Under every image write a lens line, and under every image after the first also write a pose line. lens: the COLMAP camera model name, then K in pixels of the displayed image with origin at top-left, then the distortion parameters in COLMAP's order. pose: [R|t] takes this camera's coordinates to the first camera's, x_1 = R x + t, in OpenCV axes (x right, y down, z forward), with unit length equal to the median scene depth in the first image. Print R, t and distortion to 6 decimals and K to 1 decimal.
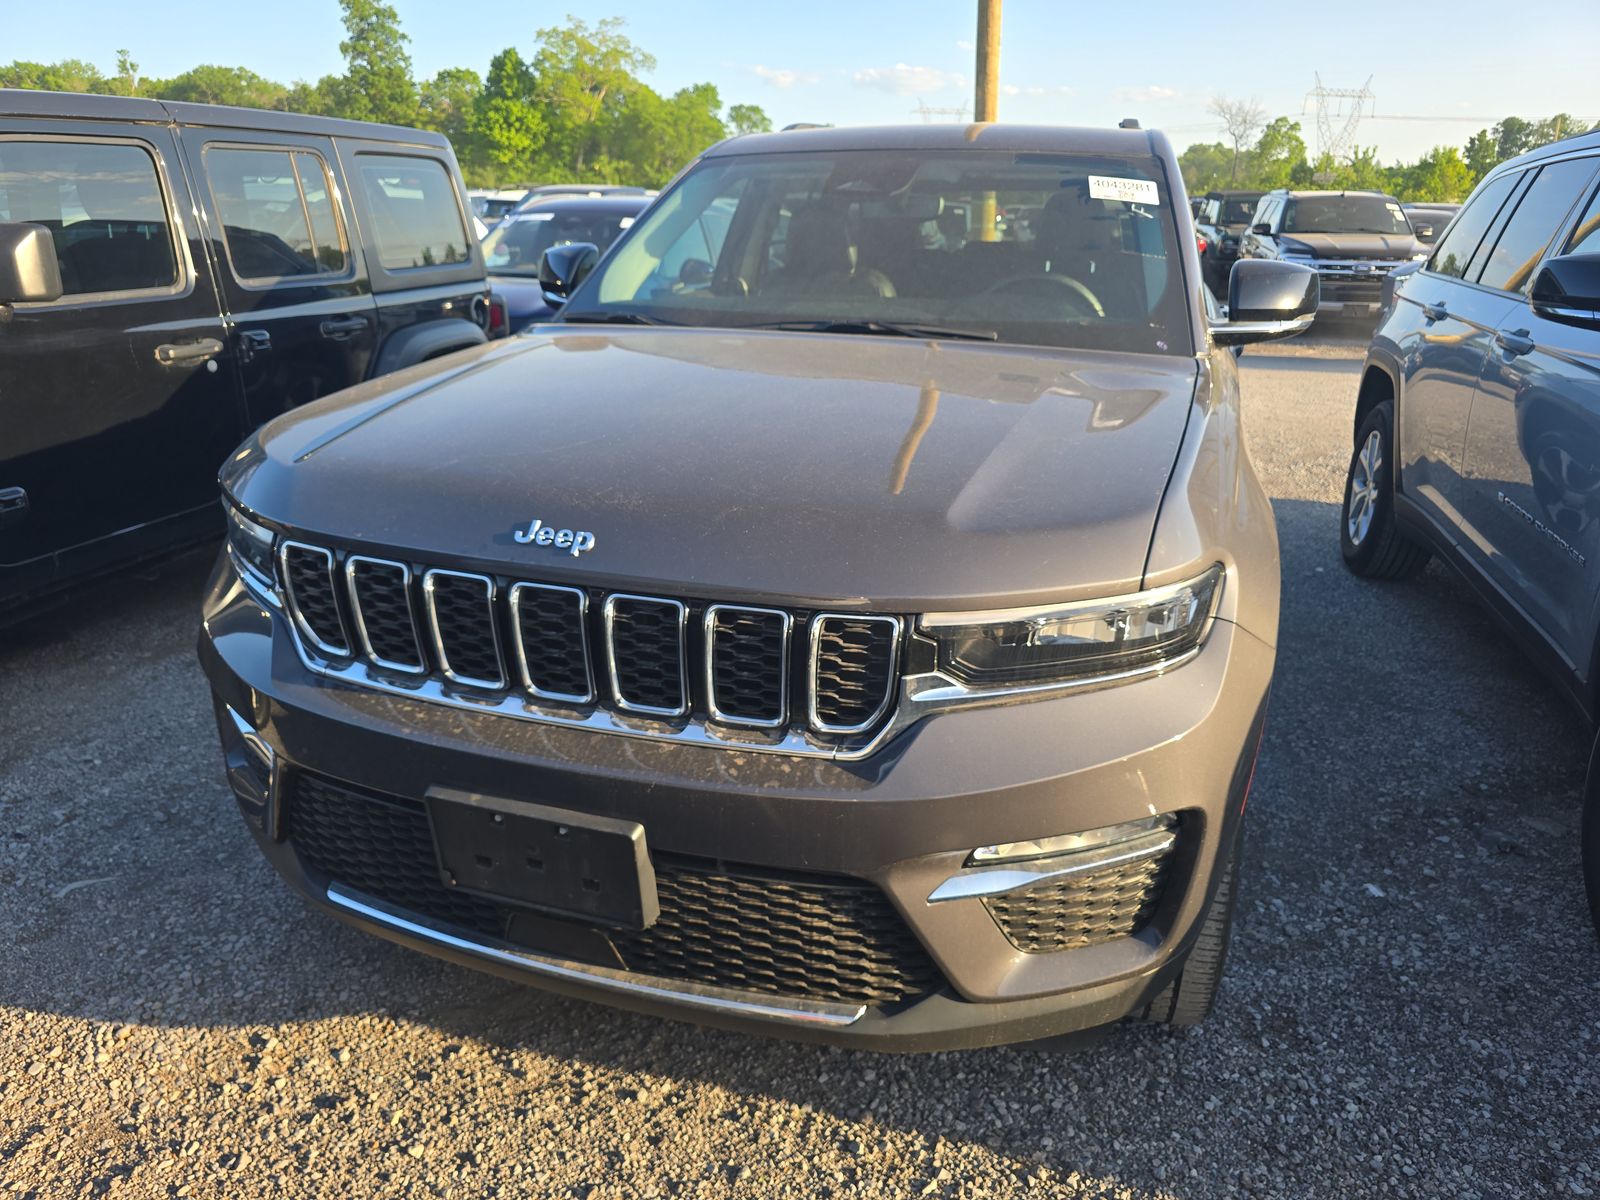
lens RADIAL K [[1074.7, 0, 800.0], [0, 1074.7, 600.0], [0, 0, 1]] dist [0.041352, -0.040033]
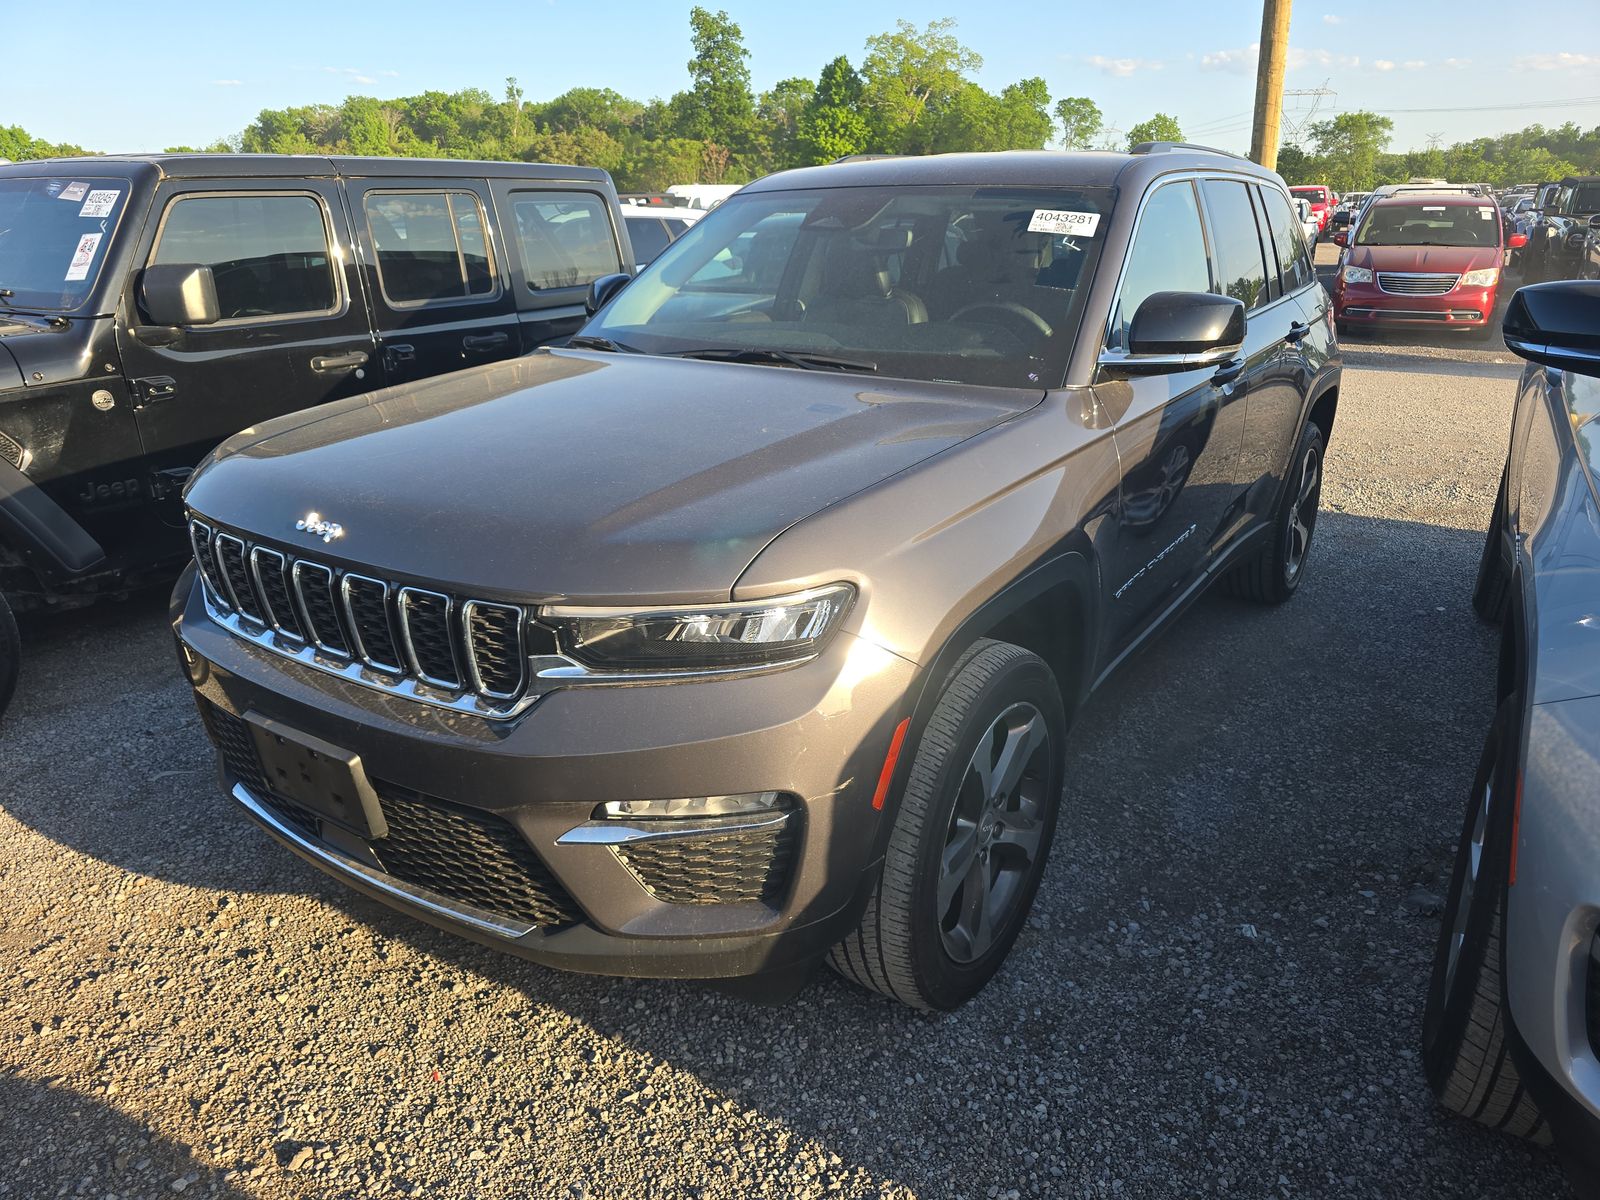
lens RADIAL K [[1064.4, 0, 800.0], [0, 1064.4, 600.0], [0, 0, 1]] dist [0.052350, -0.048044]
pose [[0.962826, 0.072031, -0.260341, 0.528878], [-0.071298, 0.997380, 0.012272, -0.022205], [0.260543, 0.006746, 0.965439, -0.076016]]
